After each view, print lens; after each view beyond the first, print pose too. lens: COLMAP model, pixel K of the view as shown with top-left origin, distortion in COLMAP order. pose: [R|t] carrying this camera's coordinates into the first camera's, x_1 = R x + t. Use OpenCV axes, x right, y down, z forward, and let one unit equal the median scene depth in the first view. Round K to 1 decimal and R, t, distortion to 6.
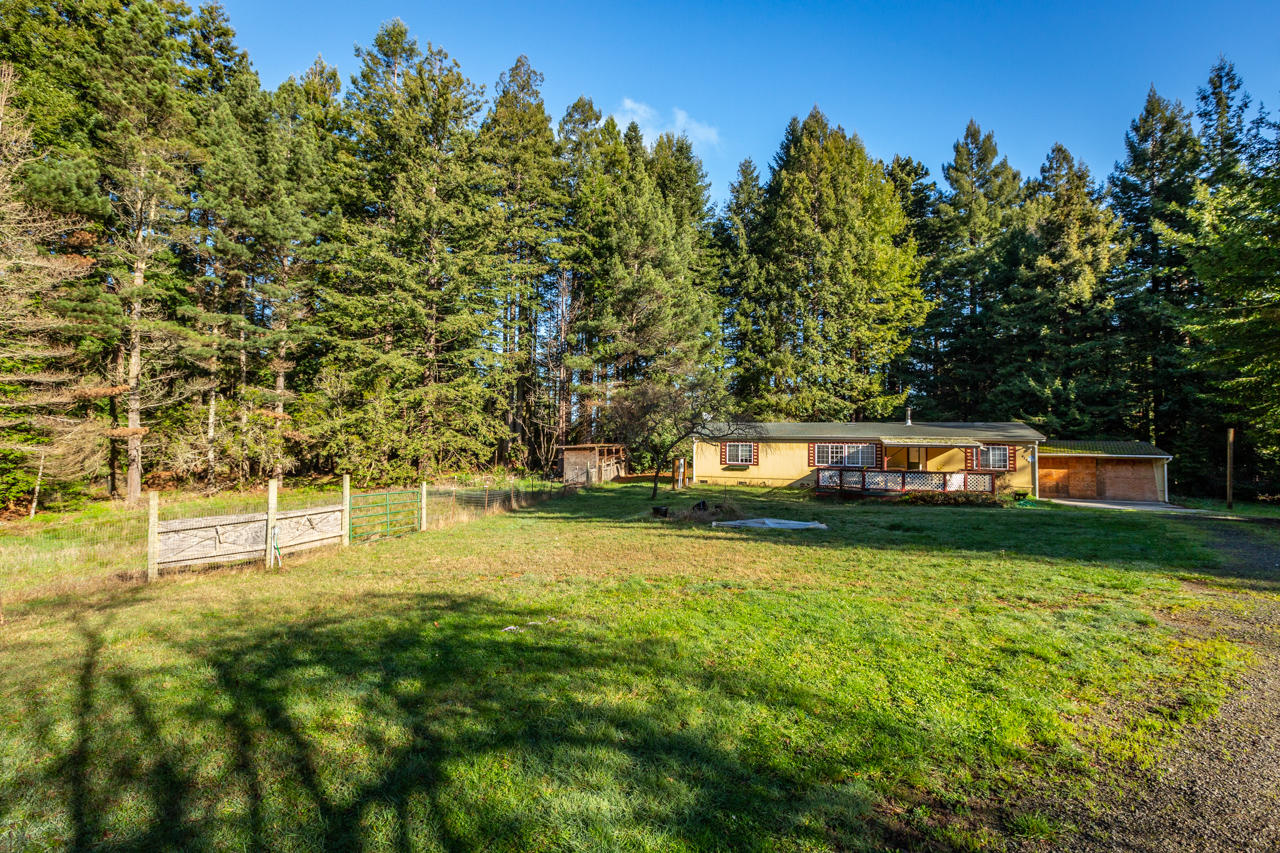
lens RADIAL K [[574.0, 0, 645.8], [0, 574.0, 427.1], [0, 0, 1]] dist [0.003827, -0.000572]
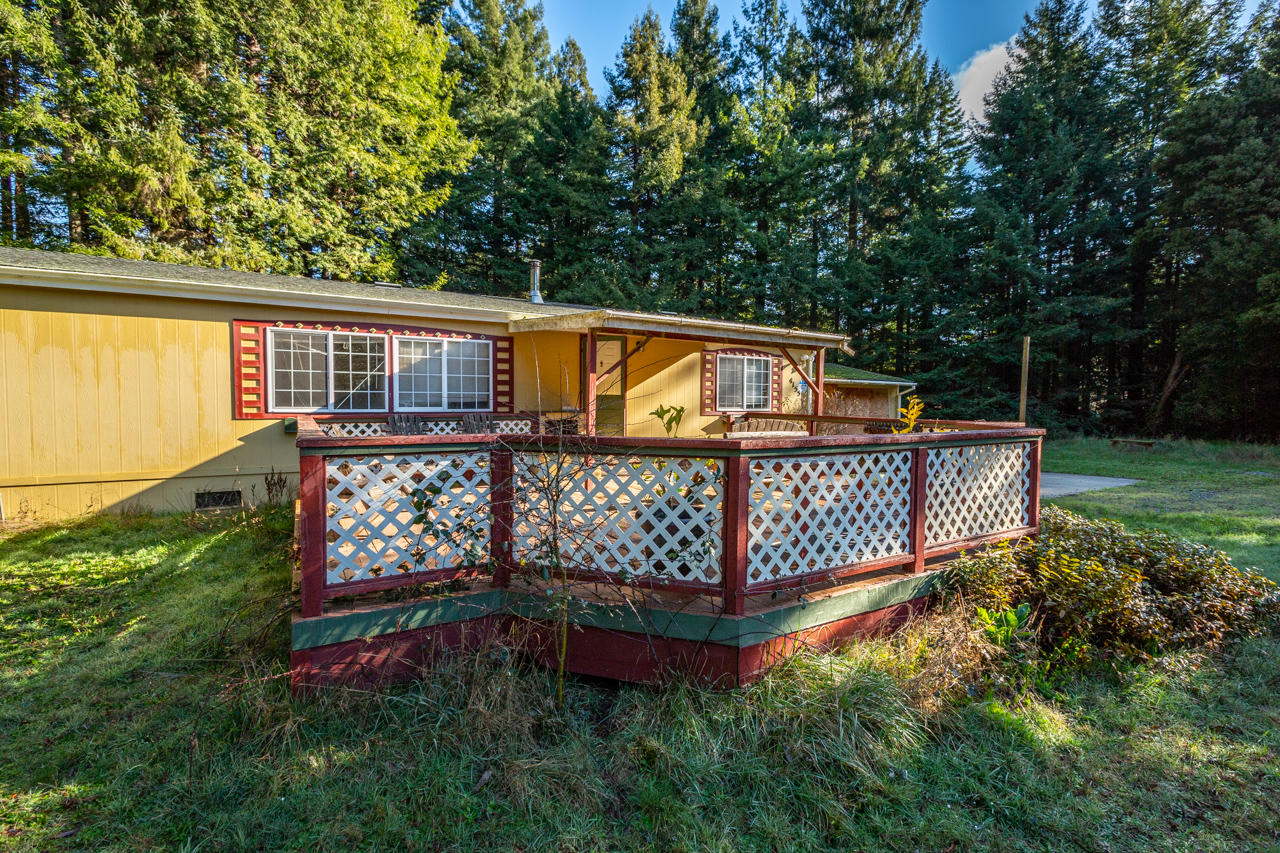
lens RADIAL K [[574.0, 0, 641.0], [0, 574.0, 421.7], [0, 0, 1]] dist [0.003827, -0.000572]
pose [[0.642313, -0.038169, 0.765491, 0.653894], [-0.027910, 0.996932, 0.073128, 0.149125], [-0.765934, -0.068336, 0.639277, 2.244713]]
